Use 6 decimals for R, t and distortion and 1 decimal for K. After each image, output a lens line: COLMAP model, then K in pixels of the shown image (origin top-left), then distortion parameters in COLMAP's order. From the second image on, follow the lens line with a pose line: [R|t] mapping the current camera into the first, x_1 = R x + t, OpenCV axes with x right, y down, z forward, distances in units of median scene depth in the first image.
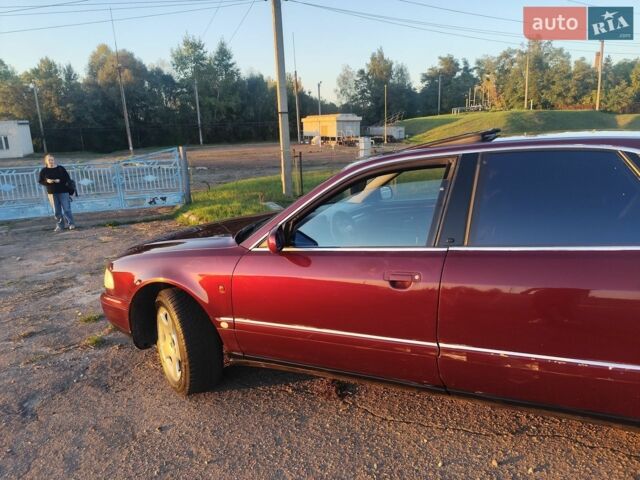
lens RADIAL K [[437.7, 0, 320.0], [0, 437.7, 240.0], [0, 0, 1]] dist [0.004910, -0.004039]
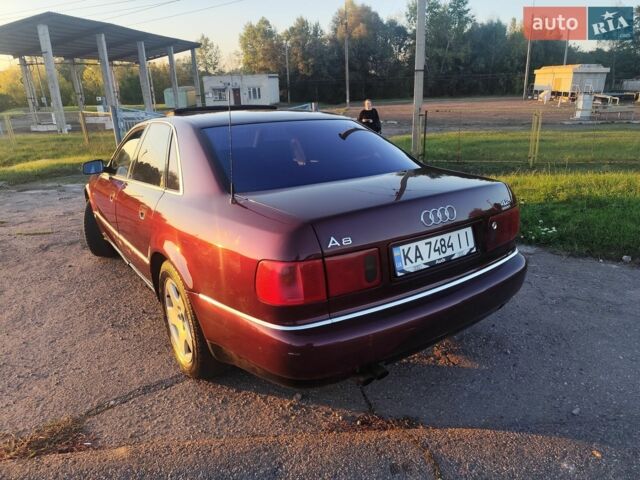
lens RADIAL K [[443.8, 0, 318.2], [0, 443.8, 235.6], [0, 0, 1]] dist [0.036809, -0.032156]
pose [[0.861485, 0.170594, -0.478270, 0.076508], [-0.128529, 0.984463, 0.119634, -0.002298], [0.491248, -0.041591, 0.870026, -0.008431]]
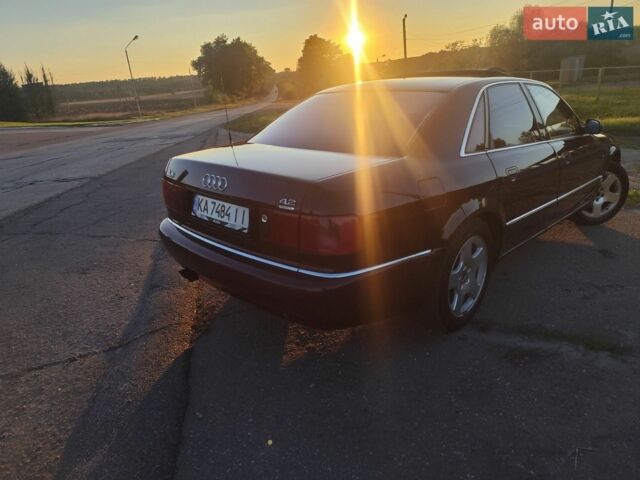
lens RADIAL K [[443.8, 0, 318.2], [0, 443.8, 235.6], [0, 0, 1]] dist [0.036809, -0.032156]
pose [[-0.341277, 0.371656, -0.863367, 0.109254], [-0.149012, 0.885504, 0.440088, -0.020149], [0.928076, 0.278843, -0.246821, 0.063698]]
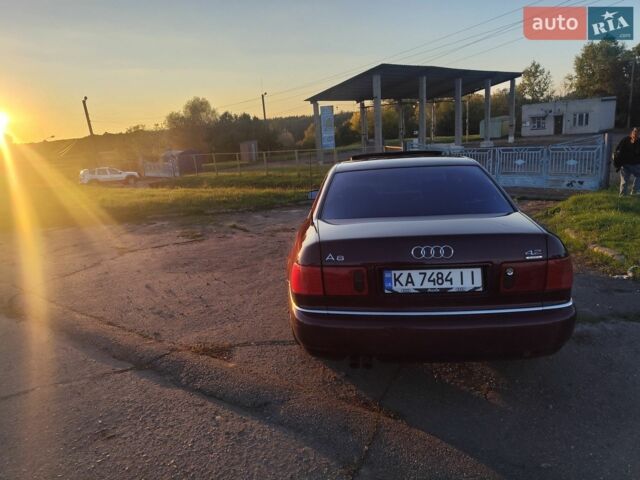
lens RADIAL K [[443.8, 0, 318.2], [0, 443.8, 235.6], [0, 0, 1]] dist [0.036809, -0.032156]
pose [[0.351889, 0.220324, -0.909743, 0.110231], [-0.177797, 0.969943, 0.166131, -0.009215], [0.919001, 0.103290, 0.380485, 0.002673]]
